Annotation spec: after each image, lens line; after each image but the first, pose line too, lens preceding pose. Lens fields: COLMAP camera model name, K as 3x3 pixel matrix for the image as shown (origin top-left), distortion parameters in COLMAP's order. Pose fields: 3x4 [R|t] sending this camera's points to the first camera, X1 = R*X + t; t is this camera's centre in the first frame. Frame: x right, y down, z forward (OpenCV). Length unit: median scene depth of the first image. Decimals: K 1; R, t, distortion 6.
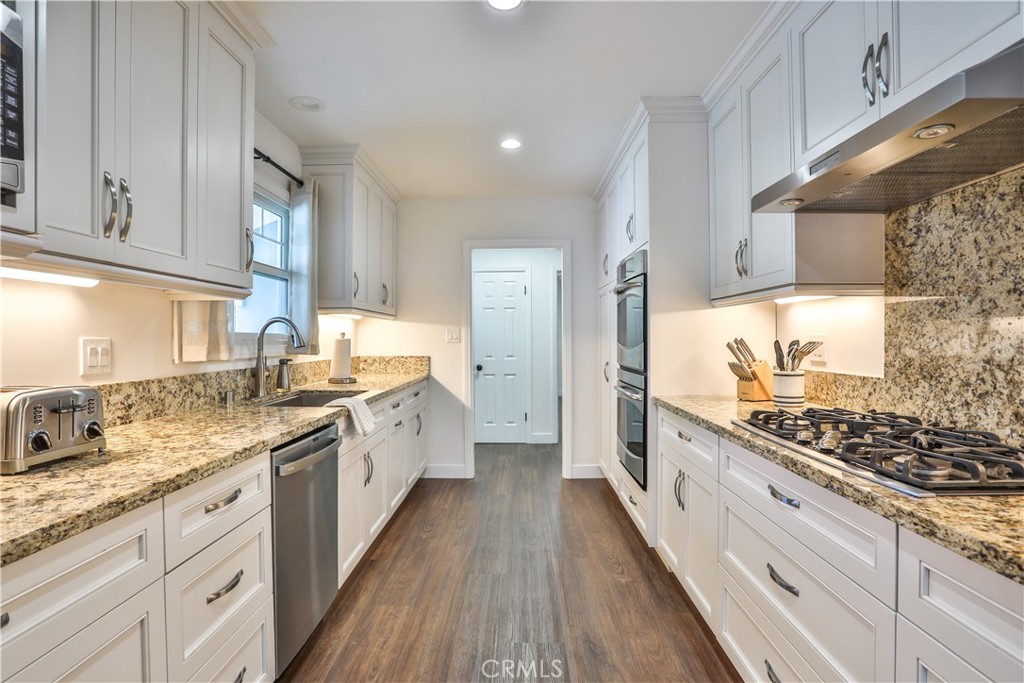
lens RADIAL K [[528.5, 0, 506.6], [0, 528.5, 343.2], [0, 0, 1]] dist [-0.075985, 0.033528]
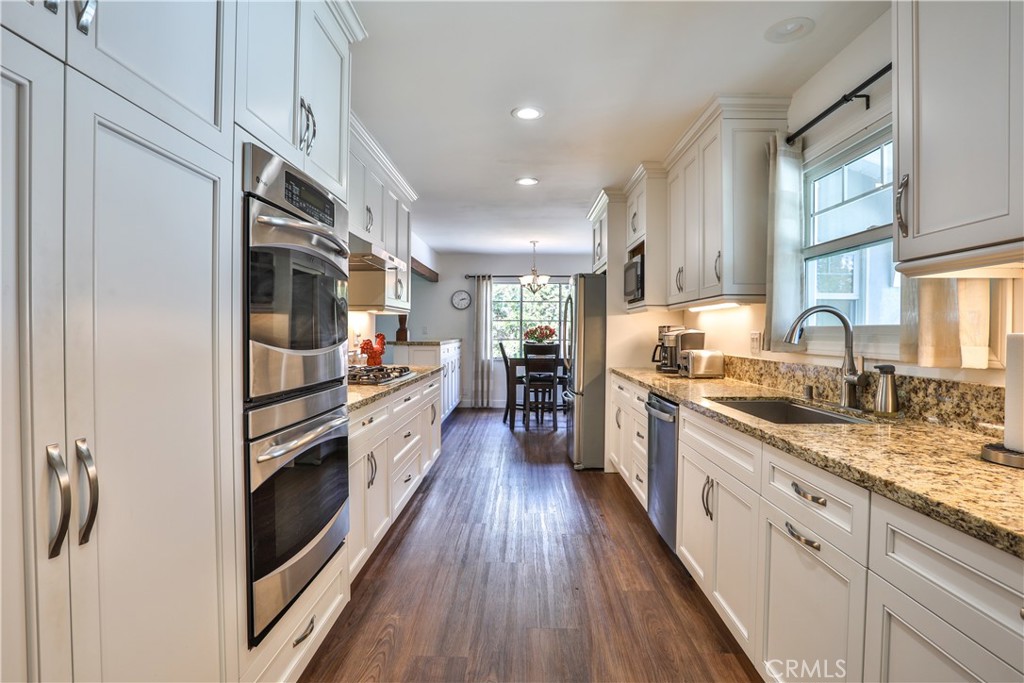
lens RADIAL K [[528.5, 0, 506.6], [0, 528.5, 343.2], [0, 0, 1]] dist [-0.075985, 0.033528]
pose [[-0.999956, -0.002113, 0.009101, 0.037738], [-0.001842, 0.999557, 0.029710, -0.017582], [-0.009159, 0.029691, -0.999517, 2.023217]]
